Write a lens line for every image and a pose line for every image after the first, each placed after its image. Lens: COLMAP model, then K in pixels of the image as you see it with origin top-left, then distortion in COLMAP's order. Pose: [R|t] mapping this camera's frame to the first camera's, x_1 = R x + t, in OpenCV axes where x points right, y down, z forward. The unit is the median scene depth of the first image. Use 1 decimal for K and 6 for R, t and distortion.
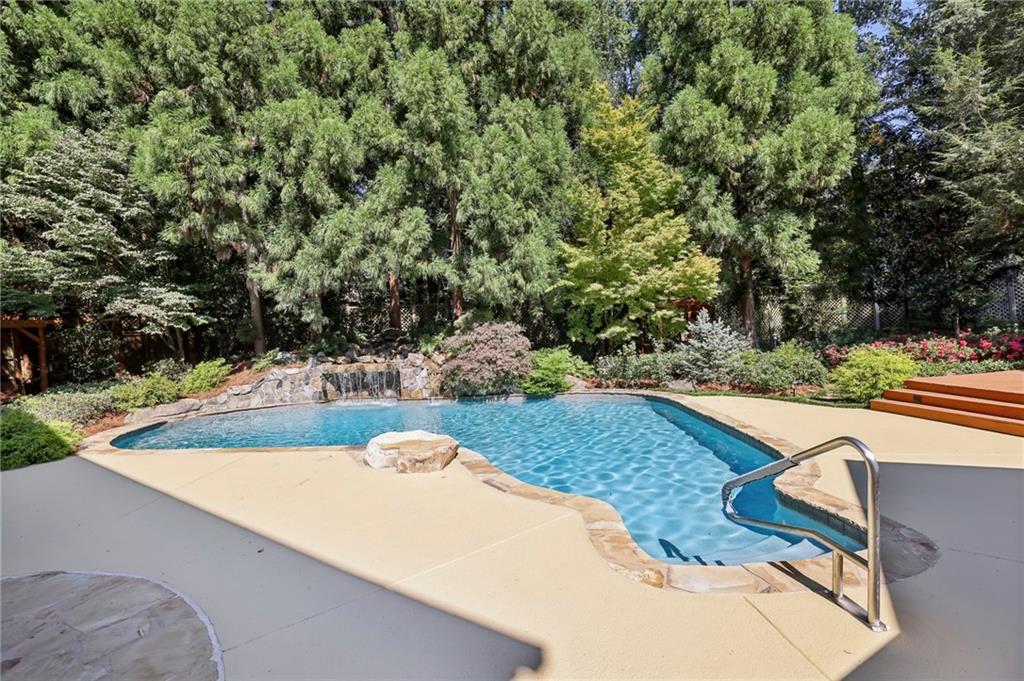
lens RADIAL K [[428.6, 0, 512.0], [0, 428.6, 340.5], [0, 0, 1]] dist [-0.047809, 0.012813]
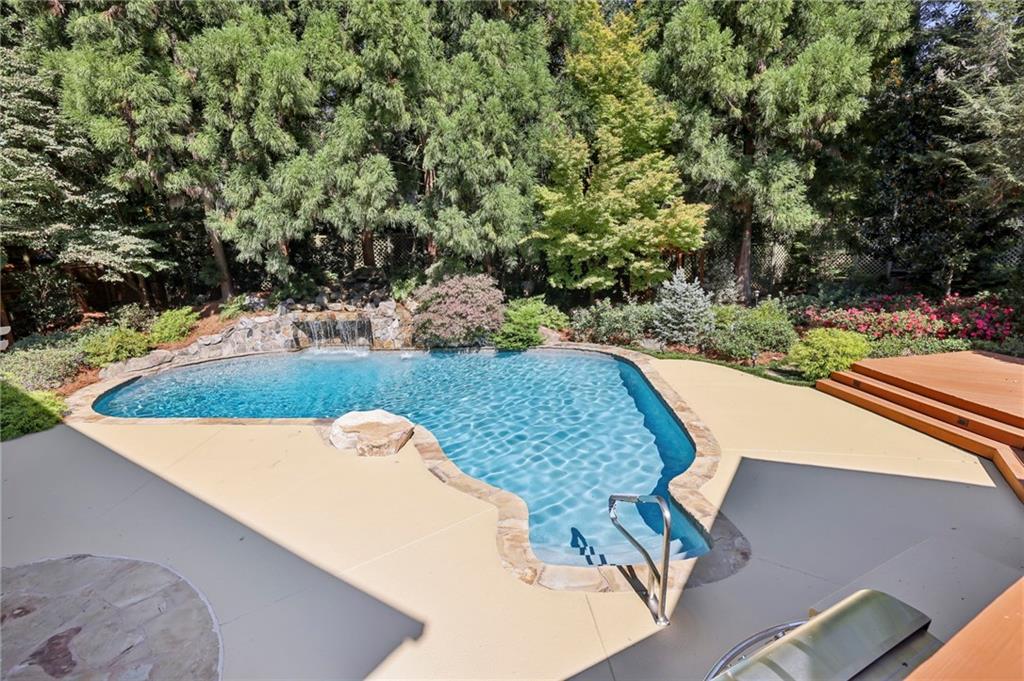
lens RADIAL K [[474.6, 0, 512.0], [0, 474.6, 340.5], [0, 0, 1]] dist [-0.042263, 0.014640]
pose [[0.999858, 0.016563, 0.003038, 0.065571], [-0.016834, 0.978798, 0.204133, -0.122840], [0.000408, -0.204155, 0.978938, -0.084182]]
